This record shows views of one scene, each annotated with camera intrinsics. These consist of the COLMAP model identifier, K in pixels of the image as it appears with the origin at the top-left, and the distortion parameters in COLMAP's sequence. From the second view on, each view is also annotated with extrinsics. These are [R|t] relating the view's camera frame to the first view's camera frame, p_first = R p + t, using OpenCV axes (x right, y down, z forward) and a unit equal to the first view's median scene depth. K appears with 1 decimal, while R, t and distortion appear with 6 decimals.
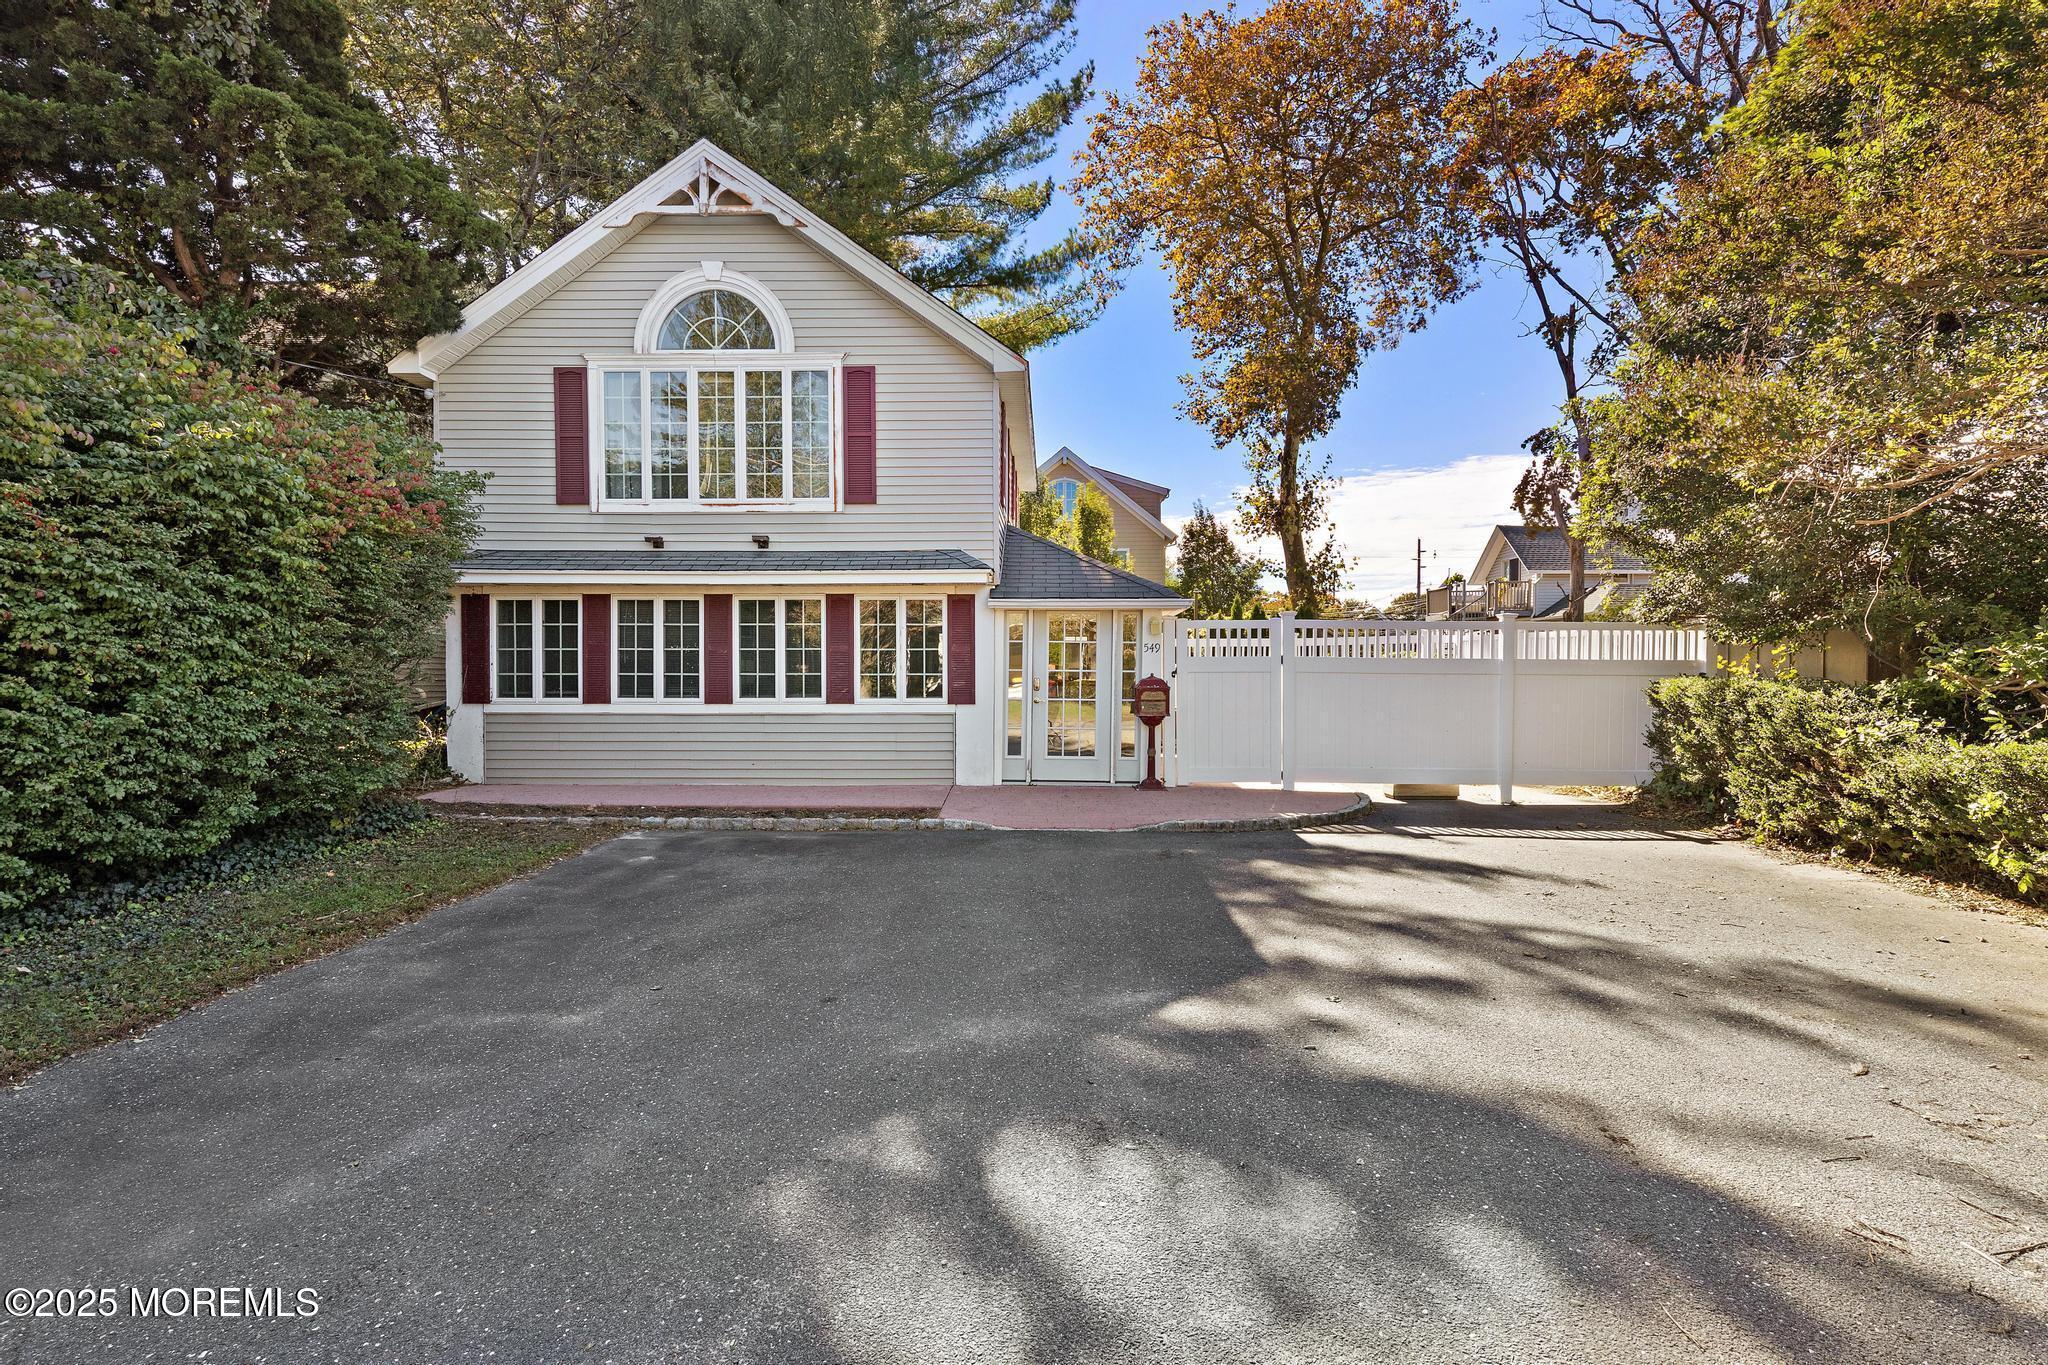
lens RADIAL K [[1246.8, 0, 1087.8], [0, 1246.8, 693.4], [0, 0, 1]] dist [0.000173, -0.001130]
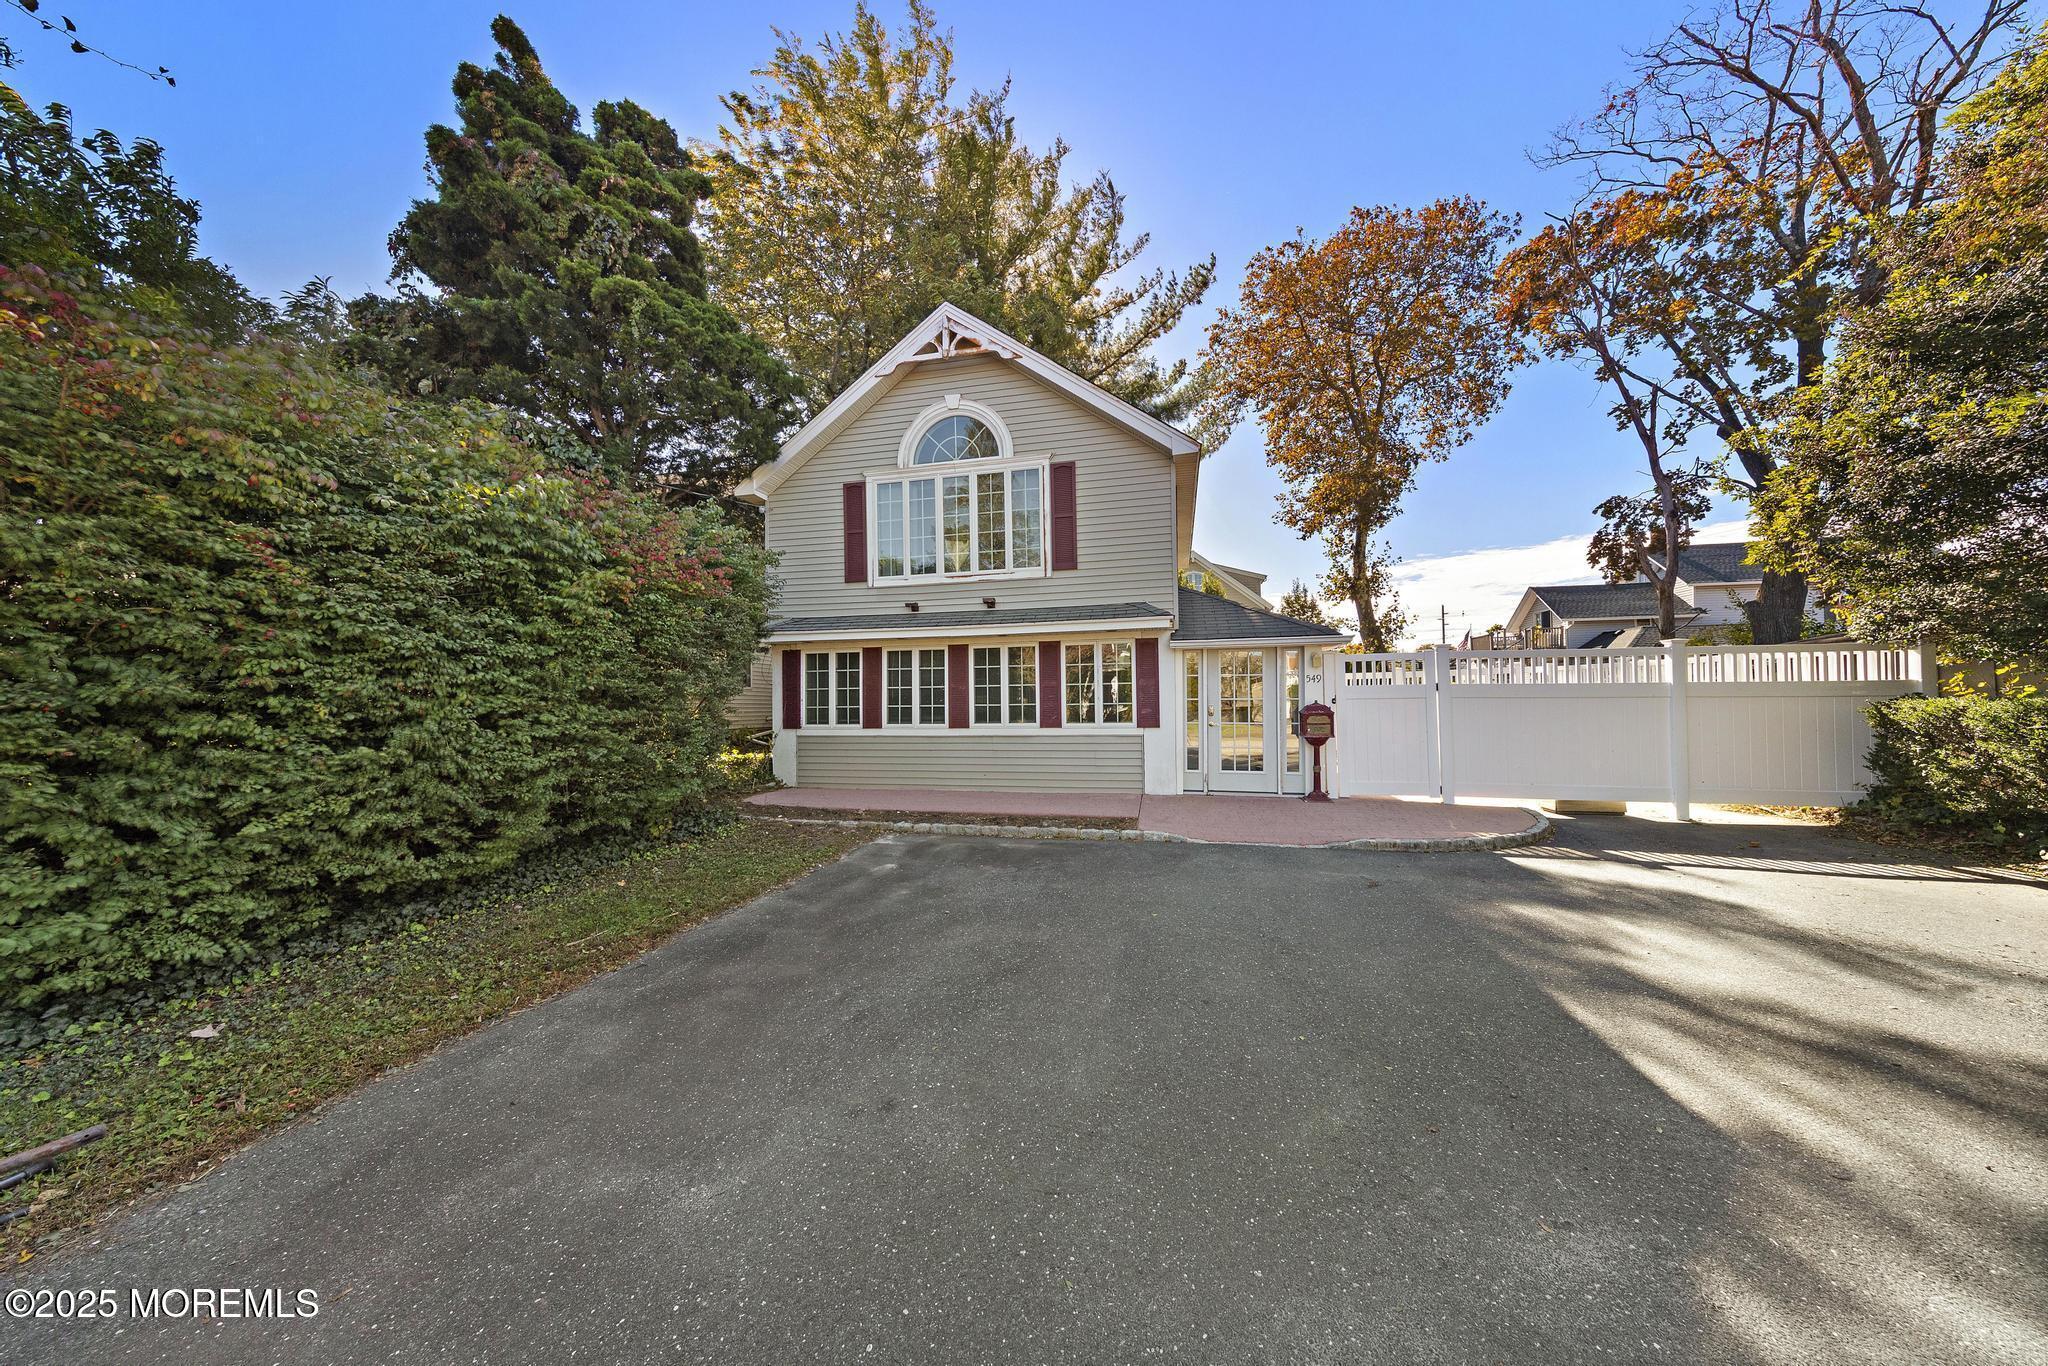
lens RADIAL K [[644.0, 0, 1028.9], [0, 644.0, 683.6], [0, 0, 1]] dist [0.007755, -0.000054]
pose [[0.976128, -0.019473, -0.216320, -0.078630], [0.009331, 0.998813, -0.047806, -0.005316], [0.216995, 0.044647, 0.975151, 0.358869]]
